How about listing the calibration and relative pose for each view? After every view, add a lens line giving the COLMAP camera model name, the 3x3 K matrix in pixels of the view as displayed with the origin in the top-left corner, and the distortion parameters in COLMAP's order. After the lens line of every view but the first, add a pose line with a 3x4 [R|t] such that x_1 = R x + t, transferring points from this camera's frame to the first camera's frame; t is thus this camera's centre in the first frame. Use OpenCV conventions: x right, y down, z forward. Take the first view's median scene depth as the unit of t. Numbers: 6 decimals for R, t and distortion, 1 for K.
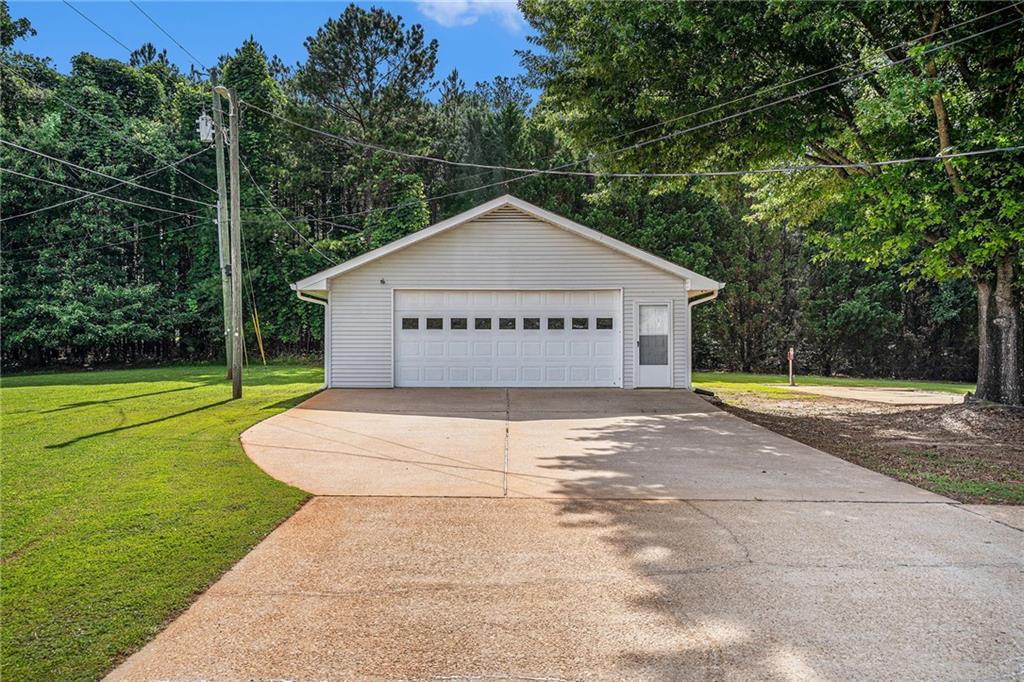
lens RADIAL K [[784.3, 0, 512.0], [0, 784.3, 341.0], [0, 0, 1]] dist [-0.000661, 0.002280]
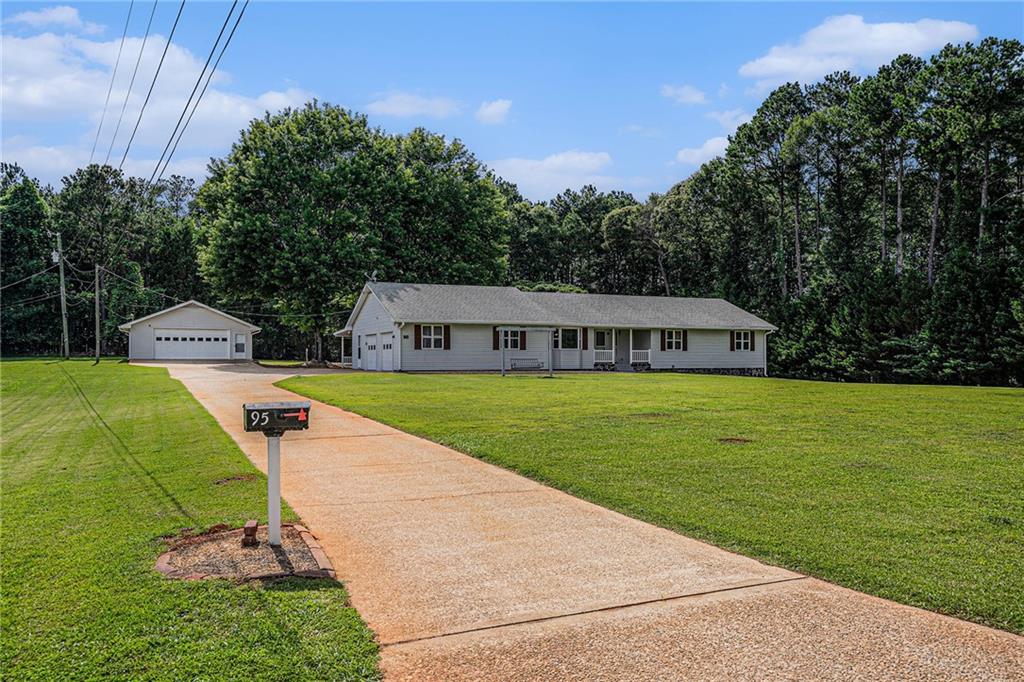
lens RADIAL K [[754.3, 0, 506.6], [0, 754.3, 360.3], [0, 0, 1]] dist [-0.002687, 0.003387]
pose [[0.912982, 0.000253, 0.407999, -0.047761], [-0.006613, 0.999878, 0.014177, 0.005924], [-0.407946, -0.015642, 0.912872, -1.239850]]
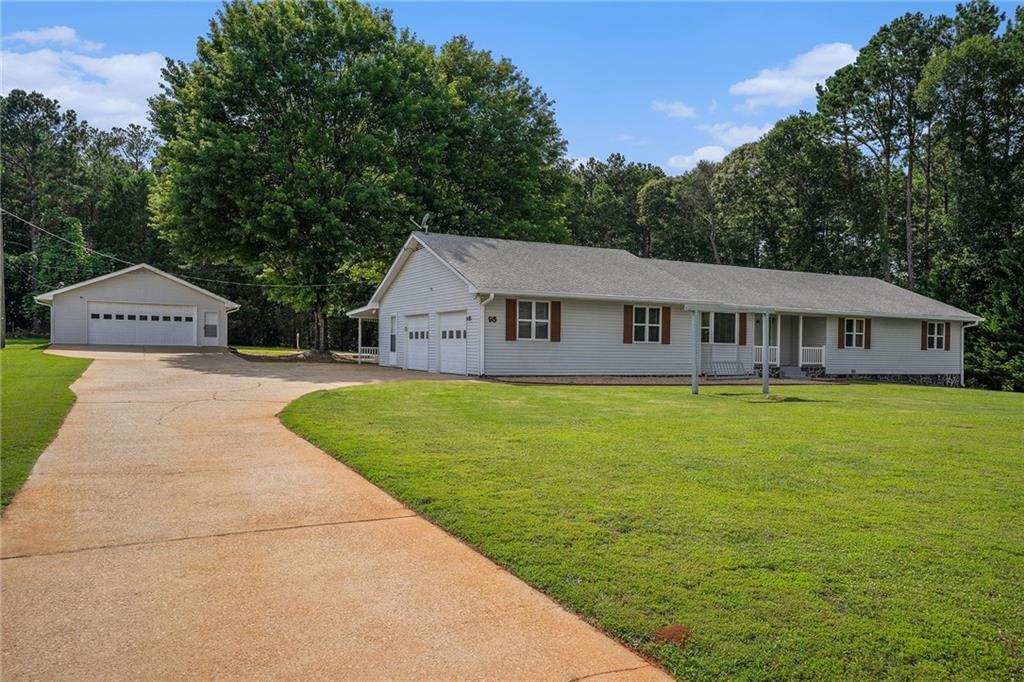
lens RADIAL K [[718.4, 0, 511.0], [0, 718.4, 382.2], [0, 0, 1]] dist [-0.001025, 0.022434]
pose [[0.890997, -0.004025, 0.453991, -0.002315], [-0.026752, 0.997758, 0.061349, 0.004326], [-0.453220, -0.066807, 0.888892, -0.745521]]
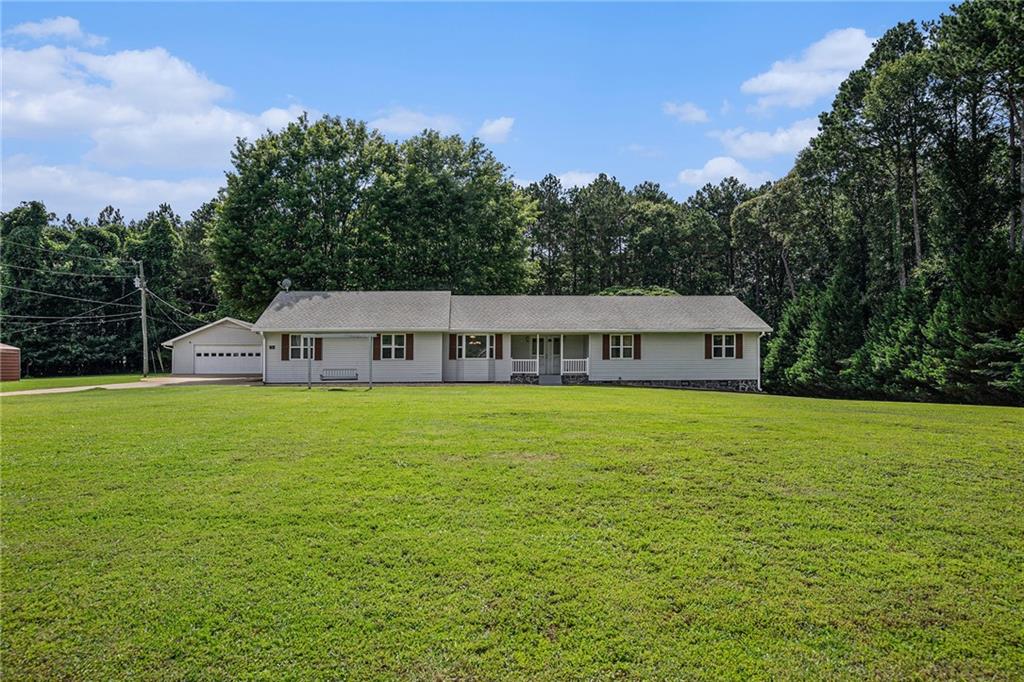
lens RADIAL K [[755.4, 0, 515.8], [0, 755.4, 354.8], [0, 0, 1]] dist [0.001892, -0.000550]
pose [[0.996985, -0.002069, 0.077566, 0.512666], [0.003122, 0.999905, -0.013458, 0.013385], [-0.077531, 0.013659, 0.996896, -1.229934]]
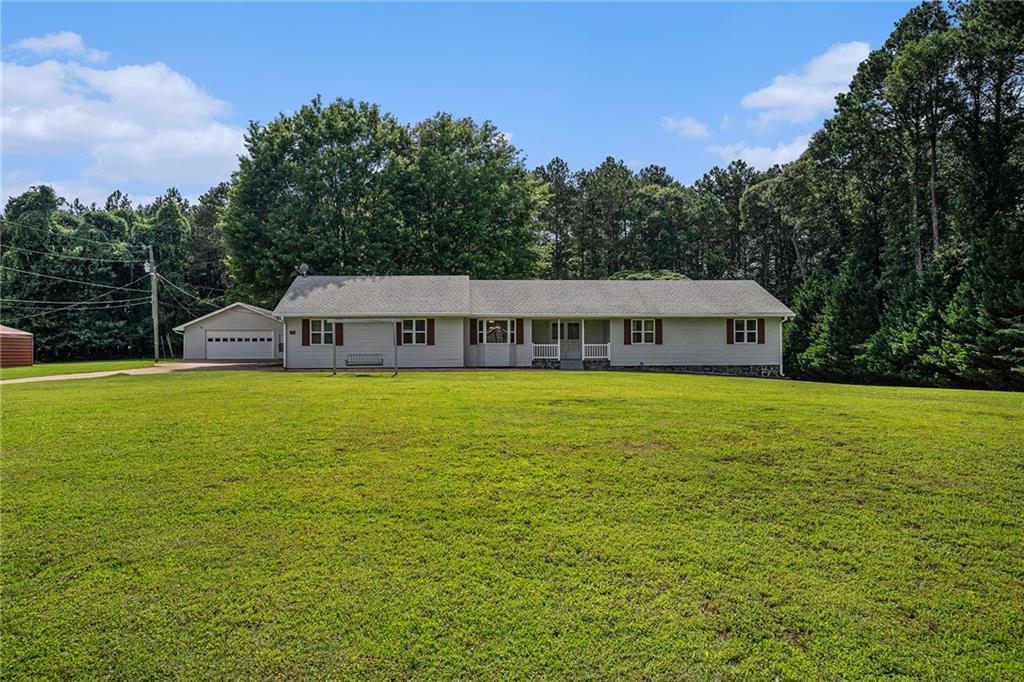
lens RADIAL K [[754.3, 0, 506.6], [0, 754.3, 360.3], [0, 0, 1]] dist [-0.002687, 0.003387]
pose [[0.997505, -0.004138, 0.070479, 0.478724], [0.003156, 0.999897, 0.014035, 0.012584], [-0.070529, -0.013777, 0.997415, -1.219128]]
